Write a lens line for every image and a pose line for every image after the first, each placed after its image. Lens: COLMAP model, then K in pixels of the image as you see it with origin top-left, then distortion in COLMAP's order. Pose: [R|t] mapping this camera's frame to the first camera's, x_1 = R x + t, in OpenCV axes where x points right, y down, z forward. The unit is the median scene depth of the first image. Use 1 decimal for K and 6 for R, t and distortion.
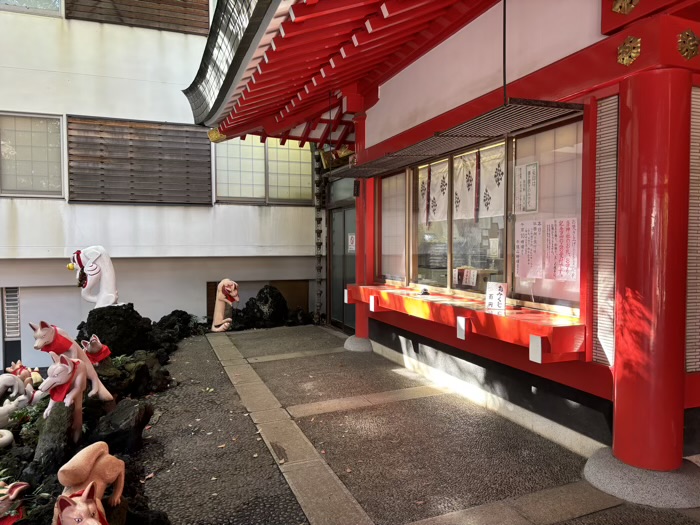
lens RADIAL K [[529.6, 0, 351.2], [0, 529.6, 267.2], [0, 0, 1]] dist [0.030312, -0.021940]
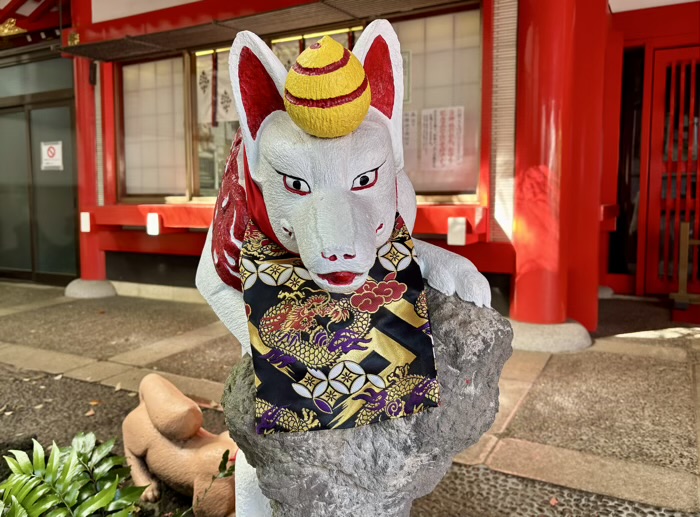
lens RADIAL K [[598.7, 0, 348.3], [0, 598.7, 253.2], [0, 0, 1]] dist [-0.000428, -0.002192]
pose [[0.758825, -0.061955, 0.648341, -0.432723], [0.031236, 0.997782, 0.058789, 0.096438], [-0.650545, -0.024359, 0.759077, 0.214659]]
